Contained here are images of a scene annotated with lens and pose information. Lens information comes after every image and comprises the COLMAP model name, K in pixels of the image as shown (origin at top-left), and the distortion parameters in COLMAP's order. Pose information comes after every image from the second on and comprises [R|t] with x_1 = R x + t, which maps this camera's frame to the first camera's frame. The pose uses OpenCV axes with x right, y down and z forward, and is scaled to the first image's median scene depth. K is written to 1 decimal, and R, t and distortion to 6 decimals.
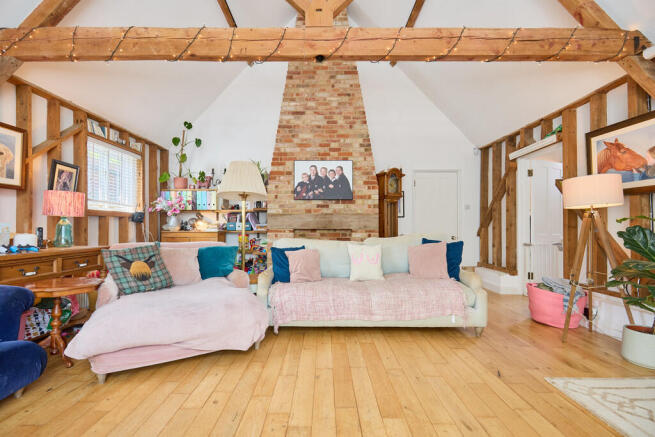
lens RADIAL K [[299.7, 0, 325.2], [0, 299.7, 222.0], [0, 0, 1]] dist [0.000989, 0.000243]
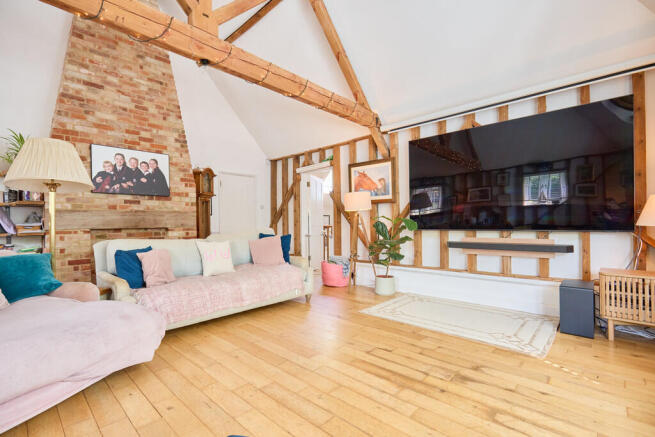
lens RADIAL K [[299.7, 0, 324.9], [0, 299.7, 220.8], [0, 0, 1]] dist [0.000989, 0.000243]
pose [[0.680733, -0.005955, 0.732508, -0.282470], [0.004306, 0.999982, 0.004128, 0.000613], [-0.732519, 0.000344, 0.680746, -0.004692]]
